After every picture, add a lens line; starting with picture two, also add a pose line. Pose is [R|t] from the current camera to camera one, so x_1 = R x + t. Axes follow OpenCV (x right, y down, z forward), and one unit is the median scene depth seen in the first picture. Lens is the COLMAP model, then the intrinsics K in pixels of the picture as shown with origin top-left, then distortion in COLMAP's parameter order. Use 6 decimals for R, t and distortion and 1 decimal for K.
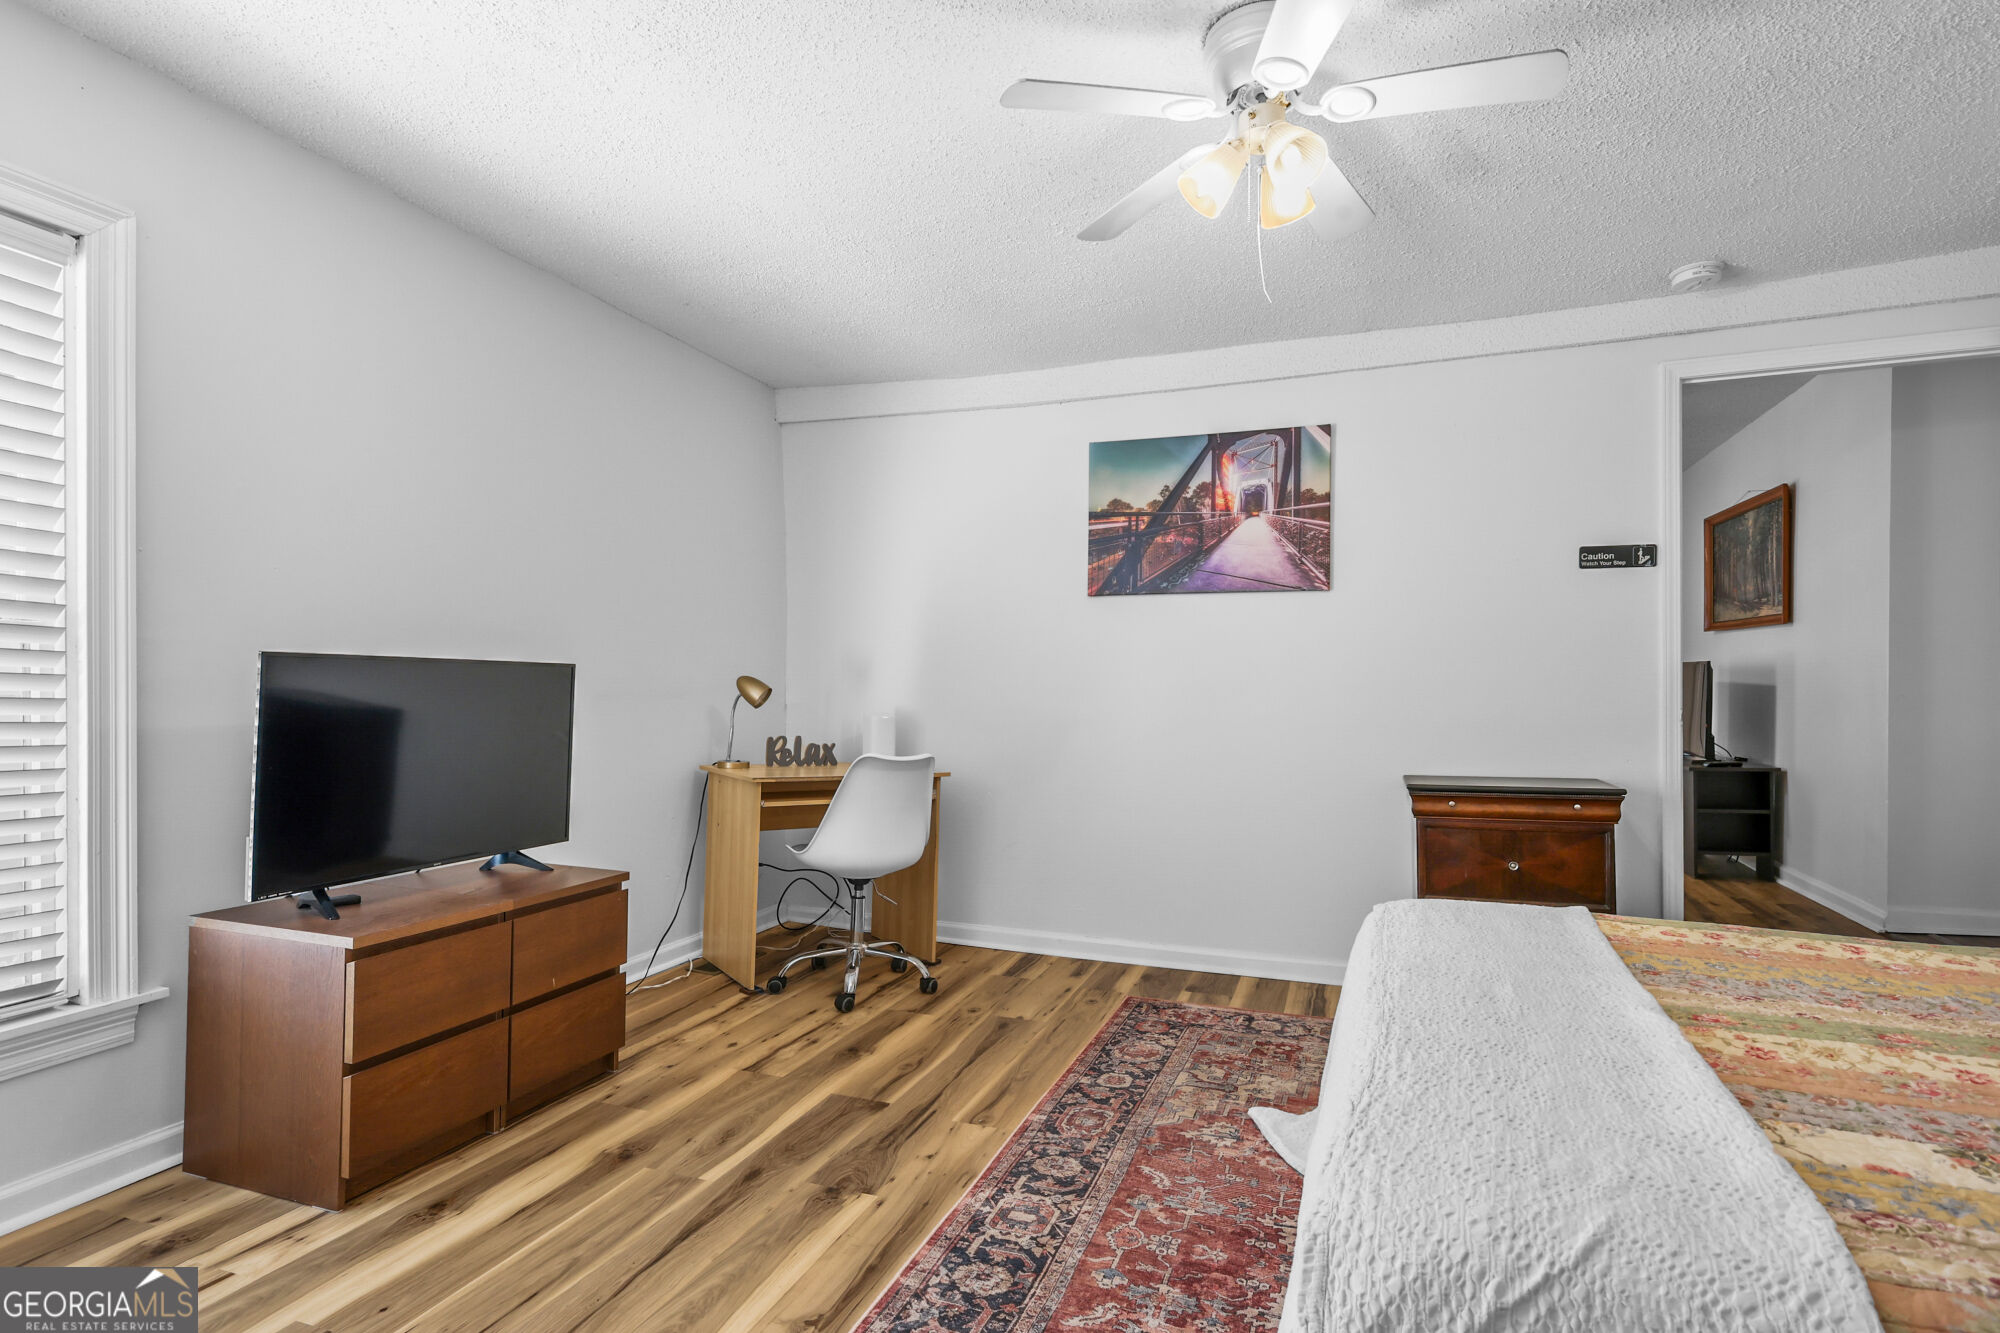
lens RADIAL K [[1024.0, 0, 996.5], [0, 1024.0, 693.1], [0, 0, 1]] dist [0.001444, 0.001252]
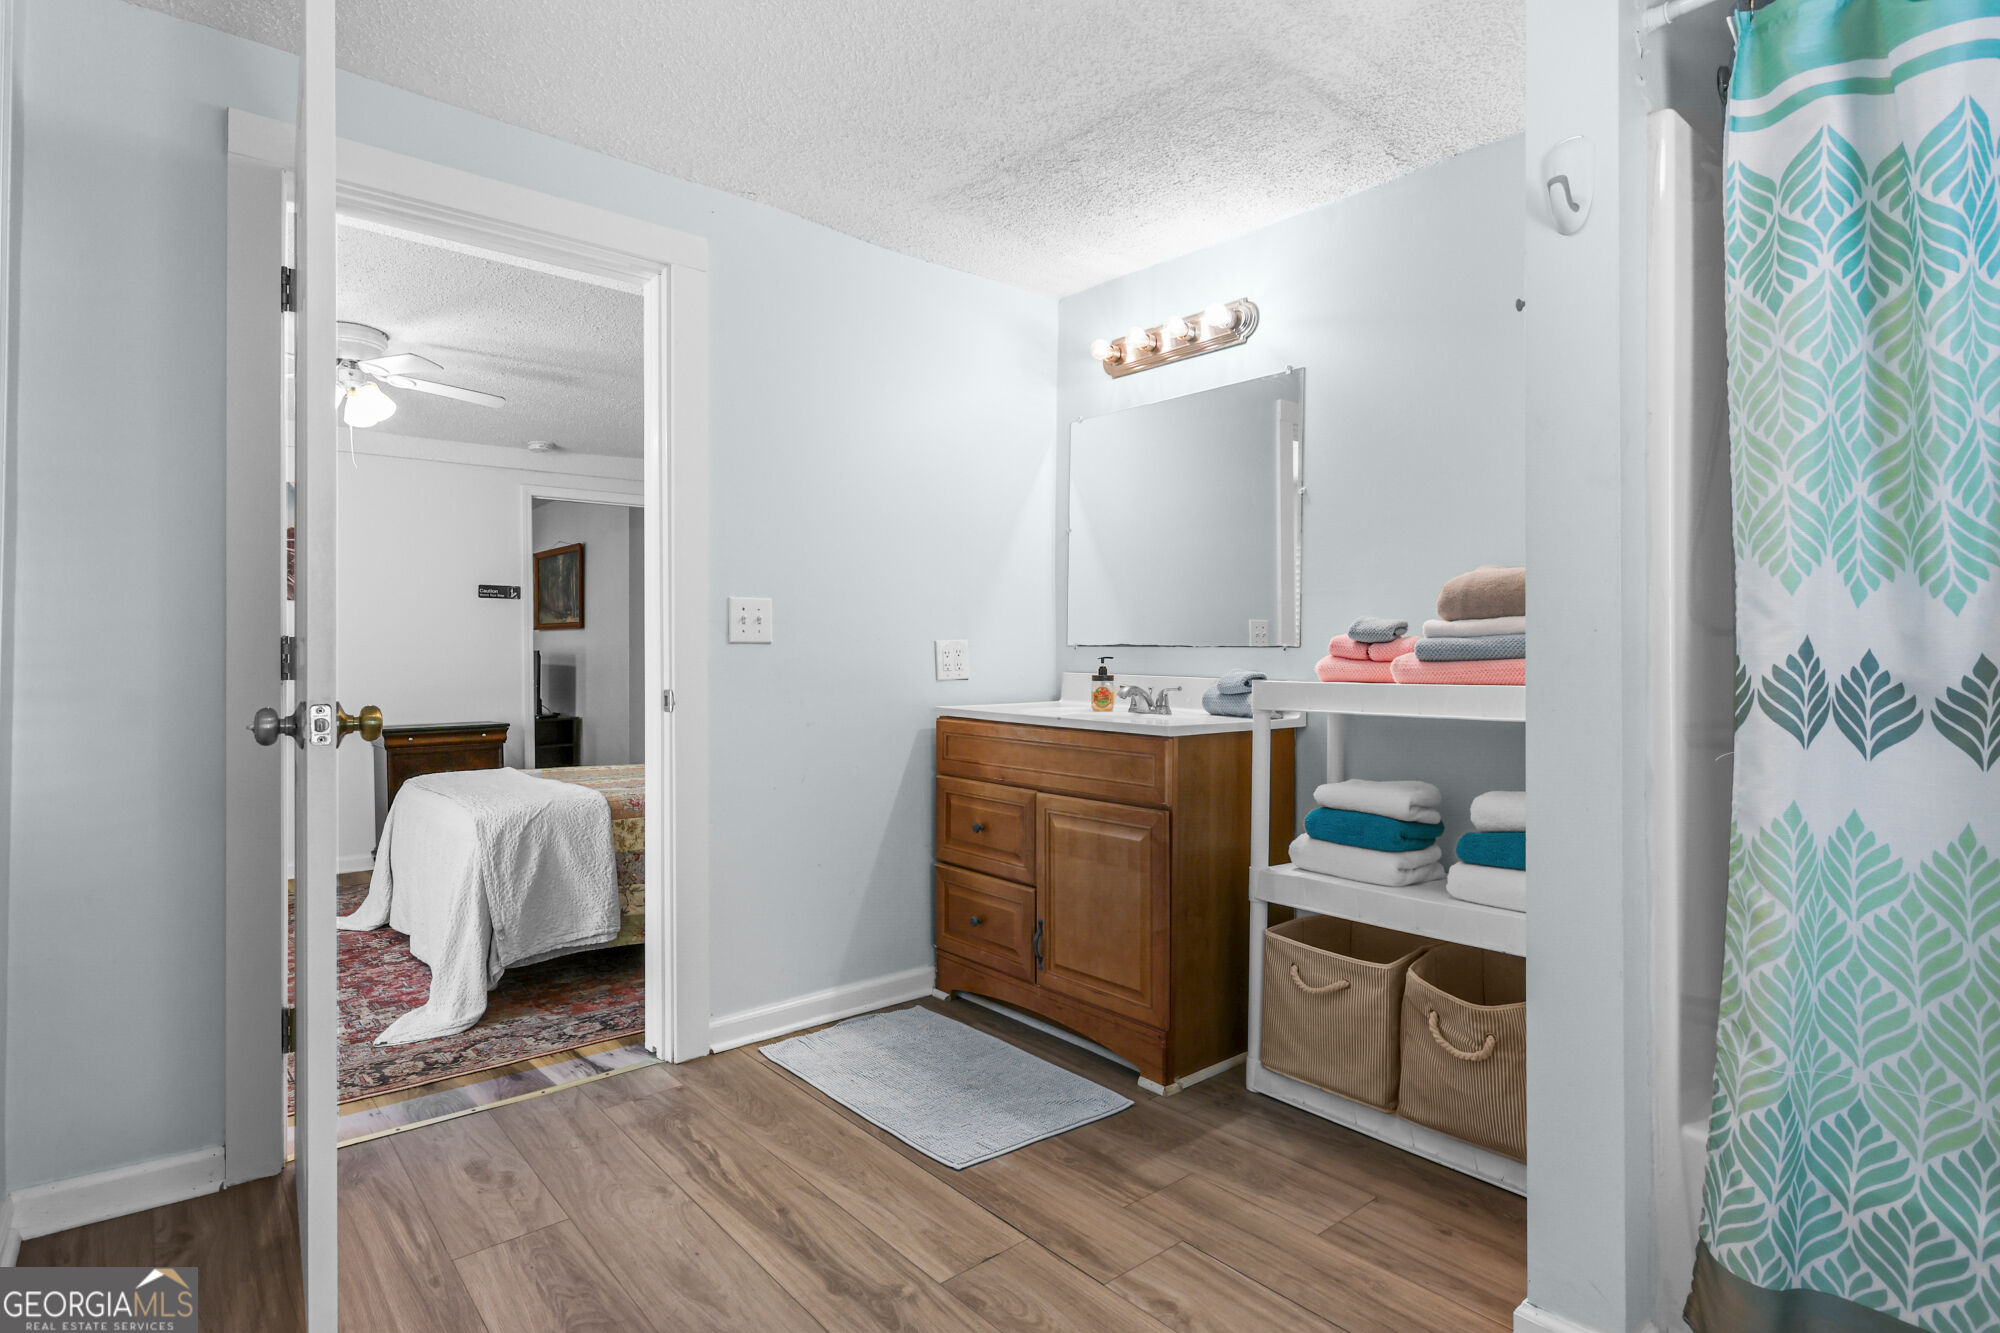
lens RADIAL K [[1024.0, 0, 960.8], [0, 1024.0, 667.6], [0, 0, 1]] dist [0.001444, 0.001252]
pose [[0.528411, -0.002859, 0.848984, -0.548806], [0.008681, 0.999960, -0.002035, 0.005300], [-0.848944, 0.008445, 0.528415, -0.697519]]
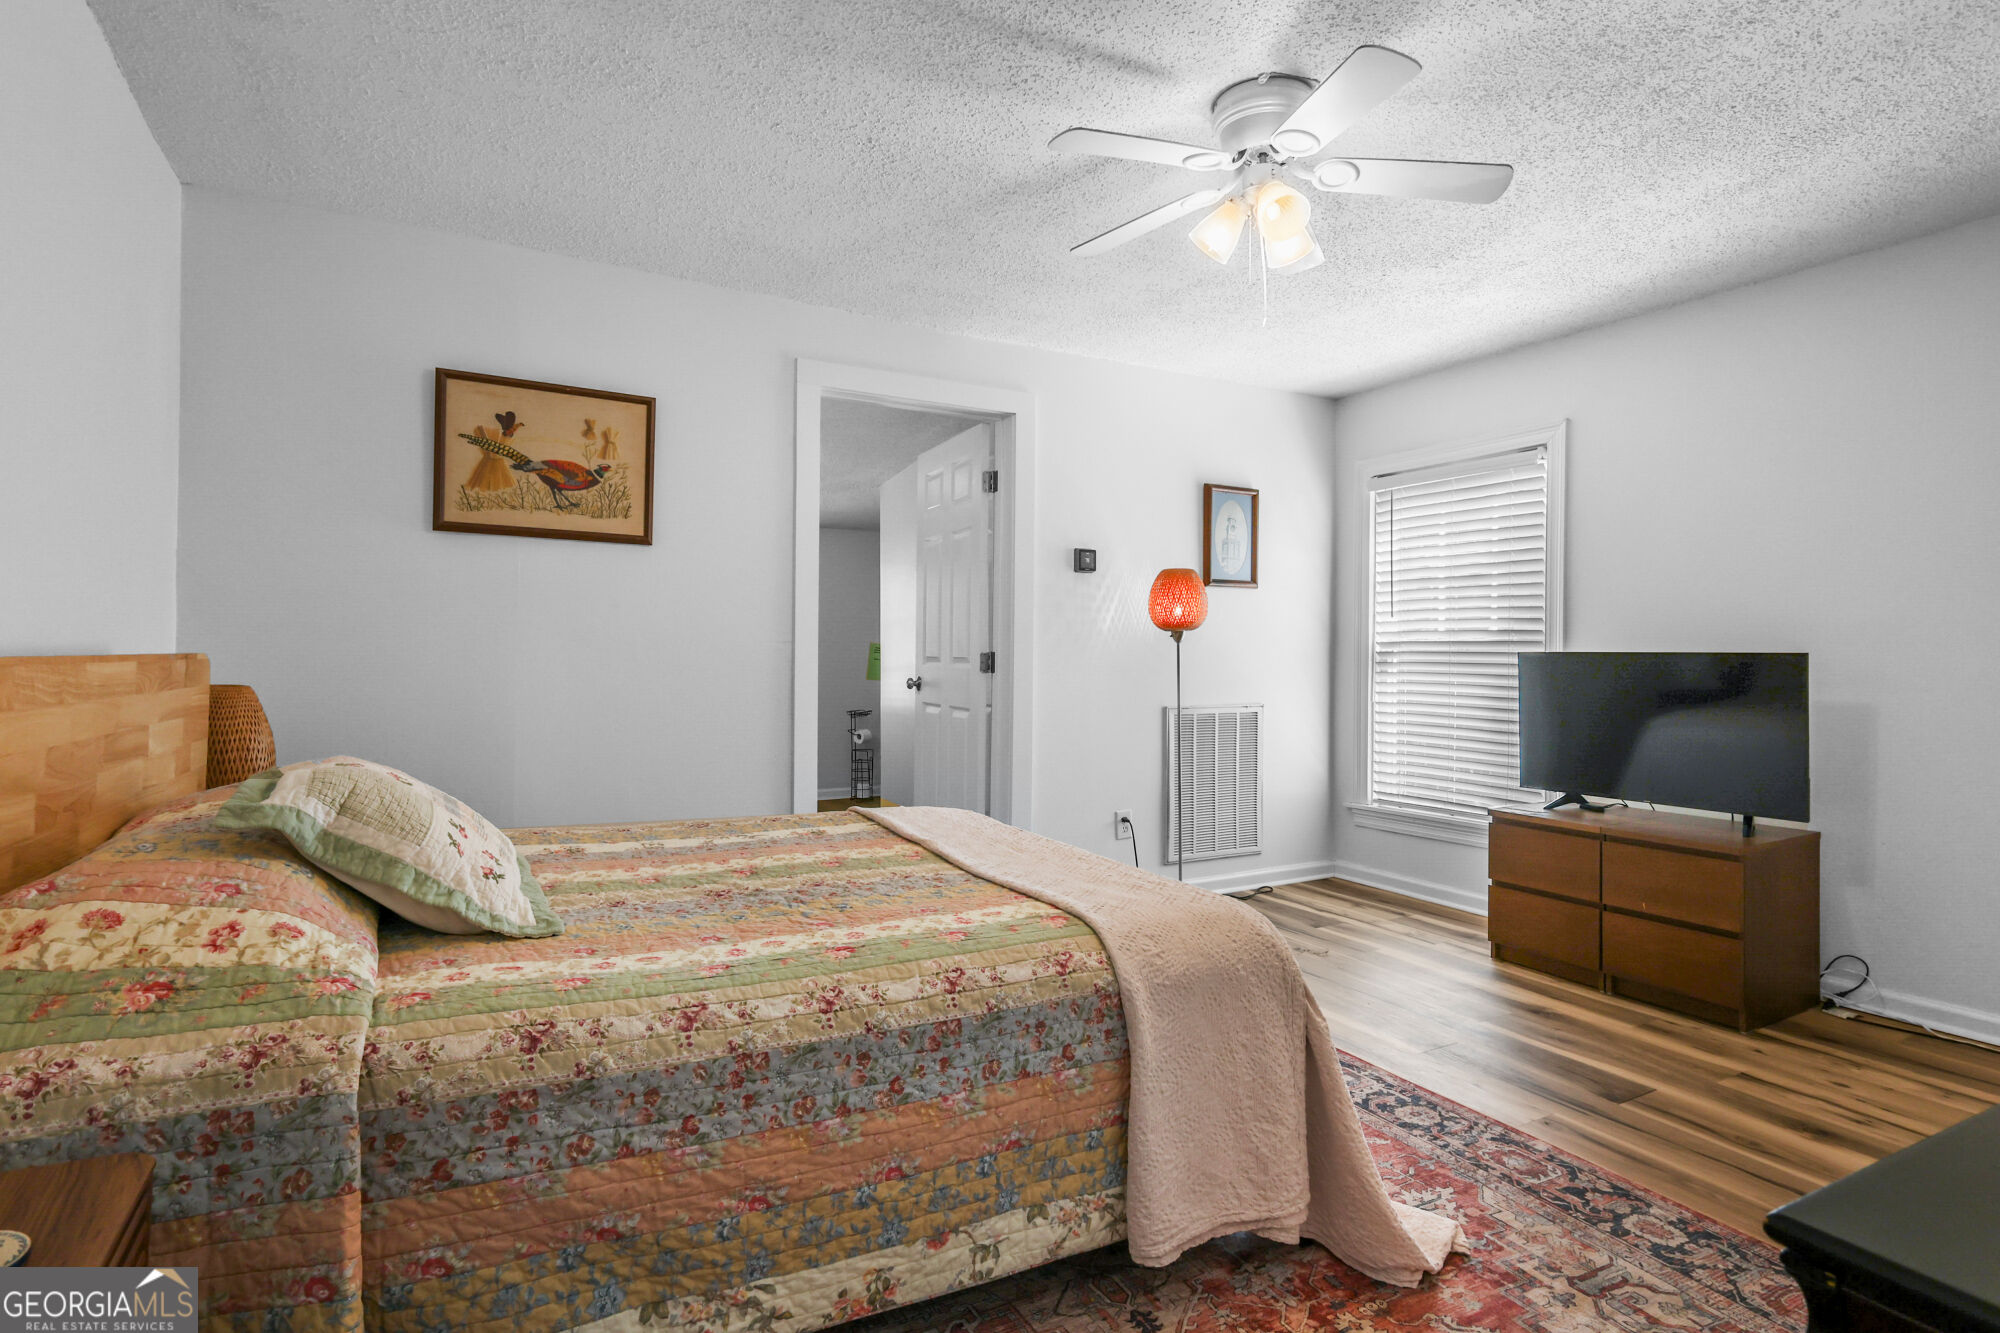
lens RADIAL K [[1024.0, 0, 1002.4], [0, 1024.0, 661.2], [0, 0, 1]] dist [0.001444, 0.001252]
pose [[-0.660194, -0.004728, -0.751081, 0.926549], [-0.011267, 0.999930, 0.003610, -0.014867], [0.751011, 0.010845, -0.660201, 1.094393]]
